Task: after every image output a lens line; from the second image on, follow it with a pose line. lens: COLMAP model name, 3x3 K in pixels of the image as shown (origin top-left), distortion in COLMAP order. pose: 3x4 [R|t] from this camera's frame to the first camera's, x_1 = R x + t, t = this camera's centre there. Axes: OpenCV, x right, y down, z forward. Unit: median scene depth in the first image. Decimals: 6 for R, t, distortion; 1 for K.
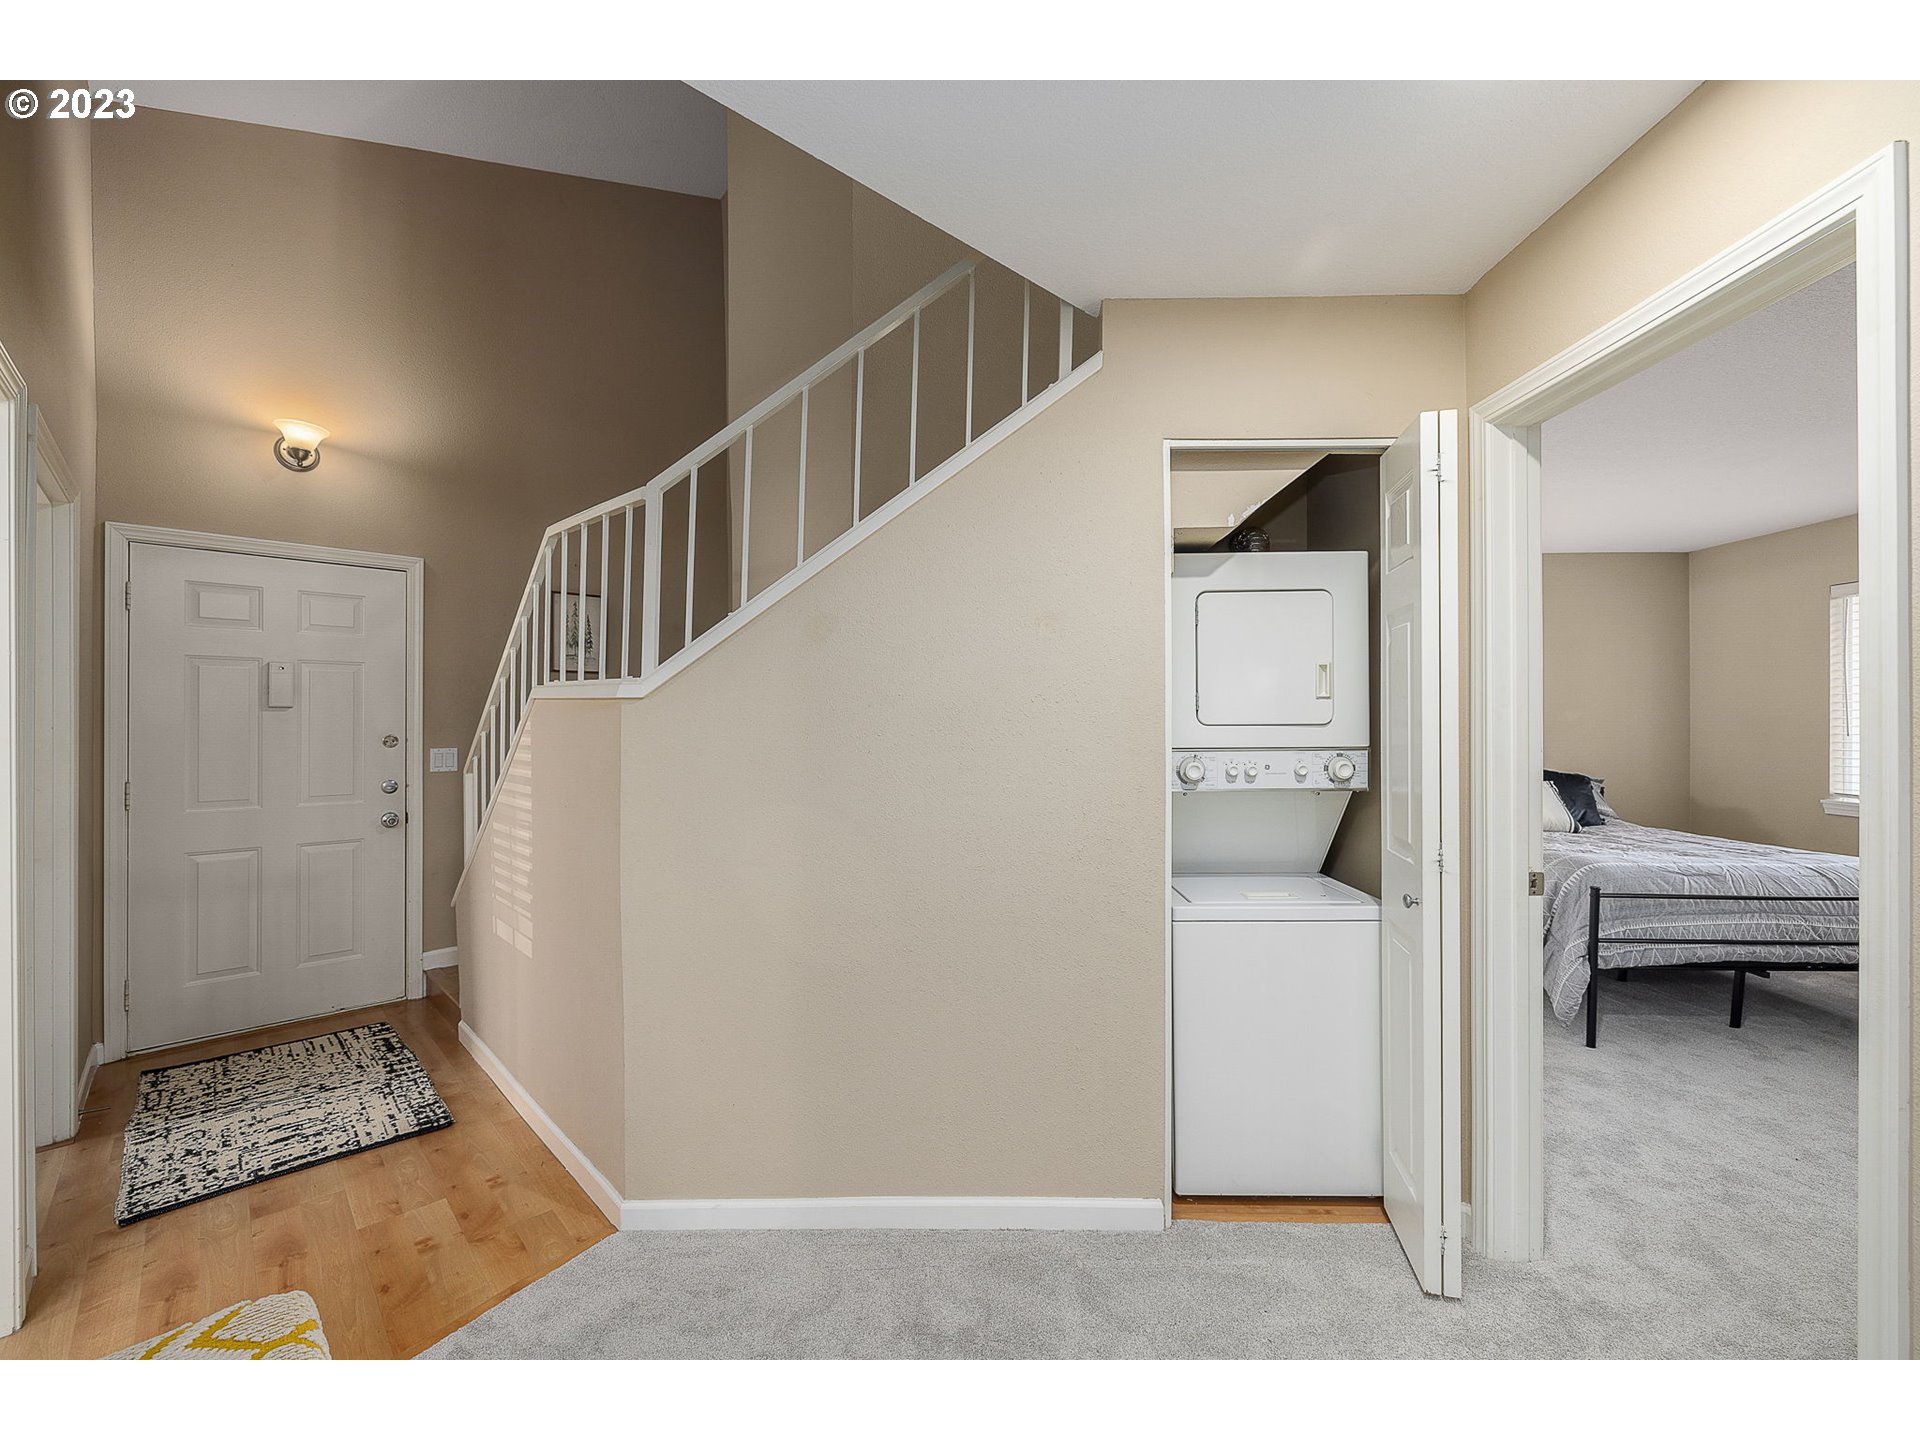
lens RADIAL K [[807.8, 0, 982.0], [0, 807.8, 717.1], [0, 0, 1]] dist [0.000300, 0.000154]
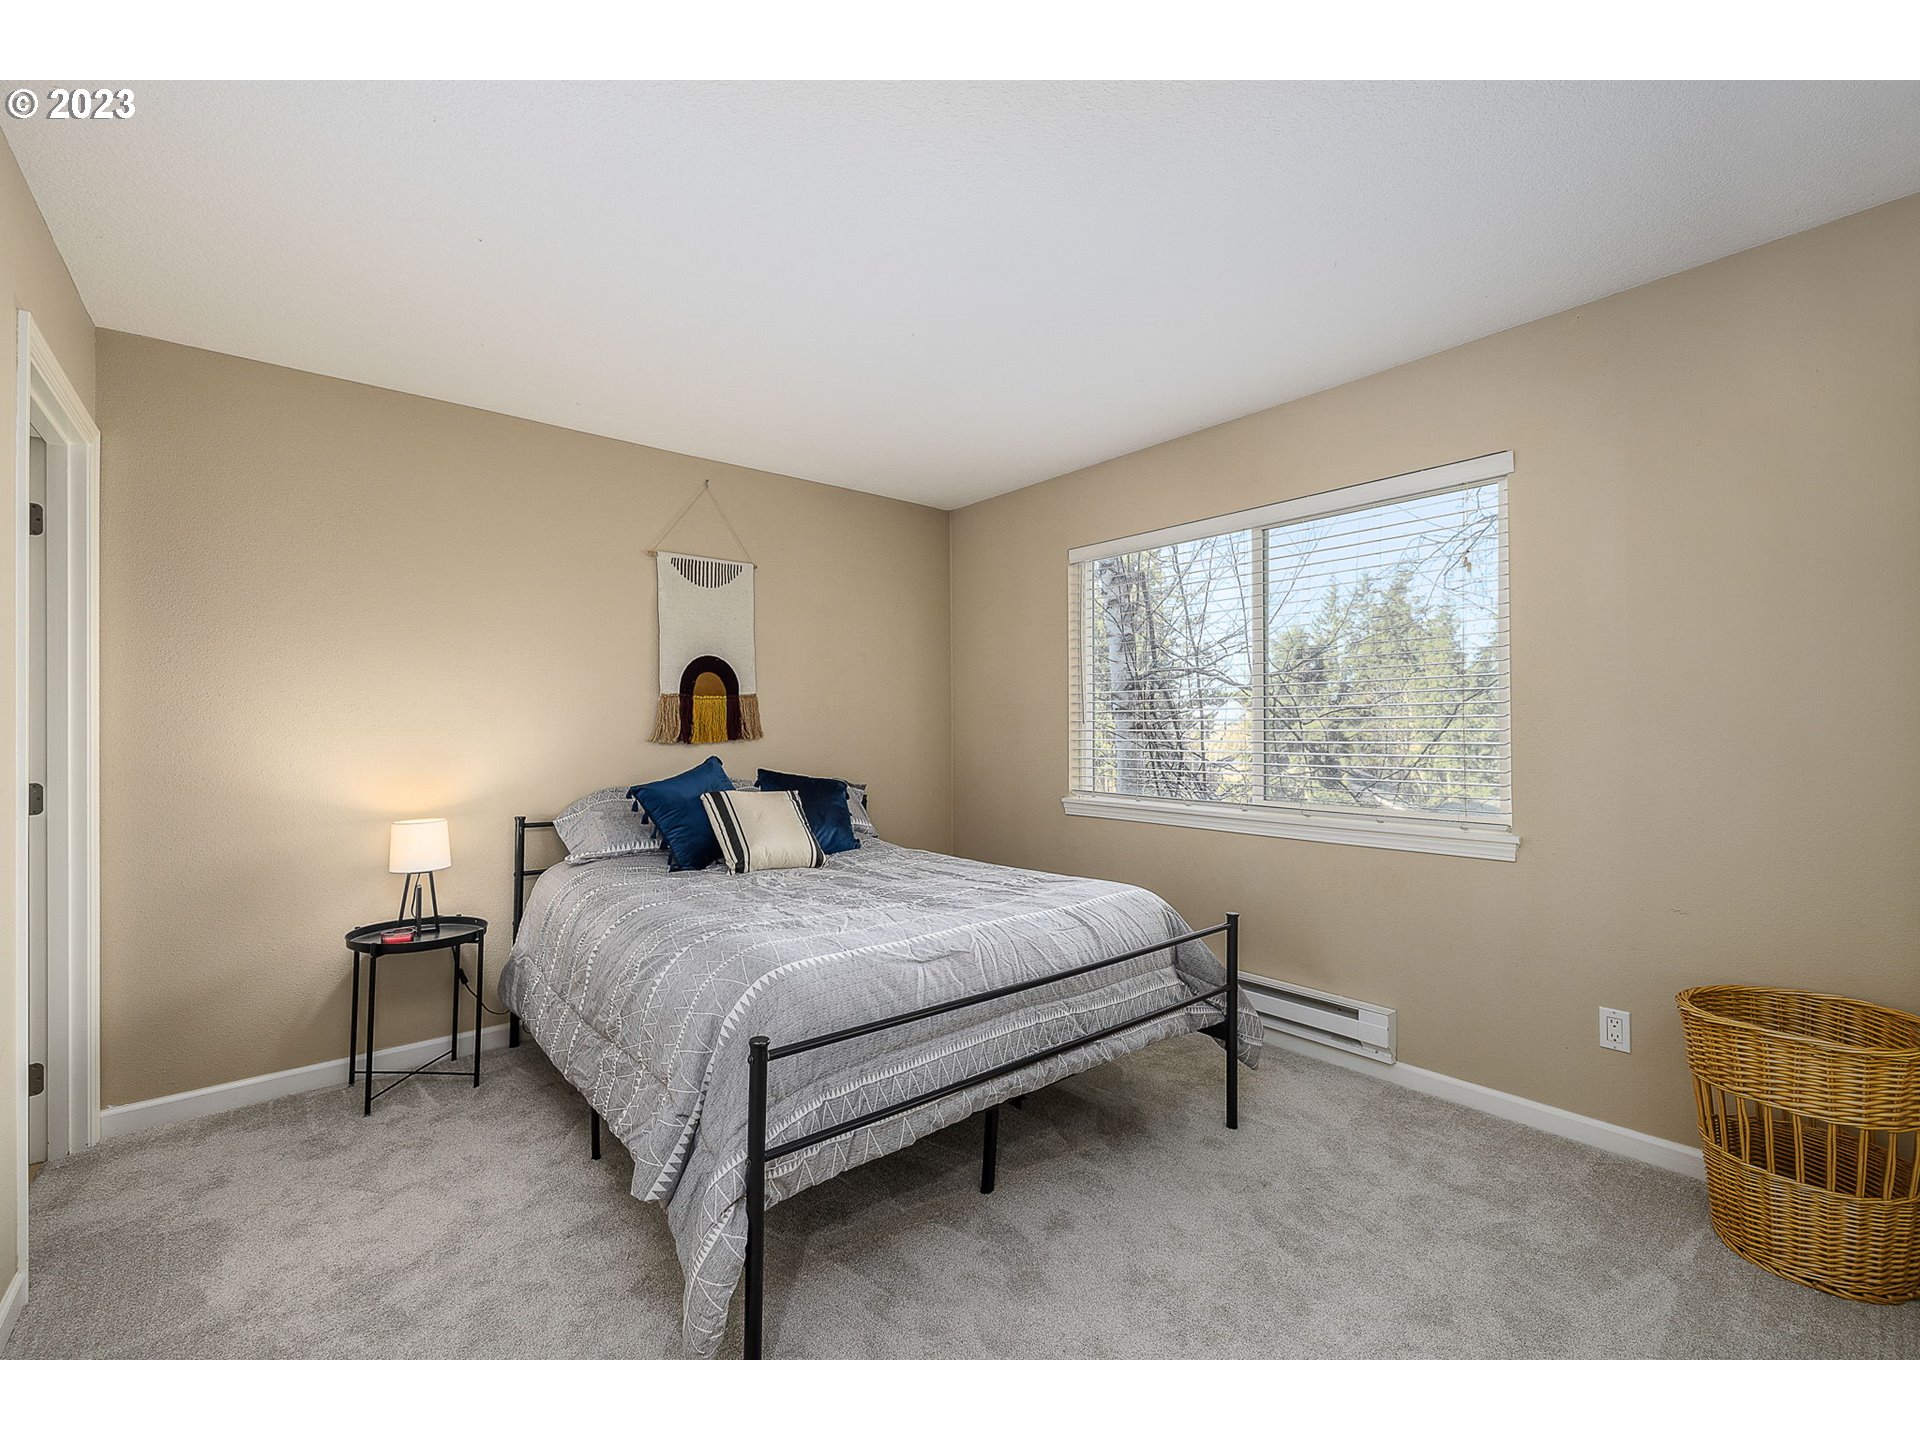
lens RADIAL K [[807.8, 0, 982.0], [0, 807.8, 717.1], [0, 0, 1]] dist [0.000300, 0.000154]
pose [[0.739179, 0.006990, 0.673473, 0.533341], [0.000528, 0.999940, -0.010958, 0.033828], [-0.673509, 0.008455, 0.739130, 0.566896]]
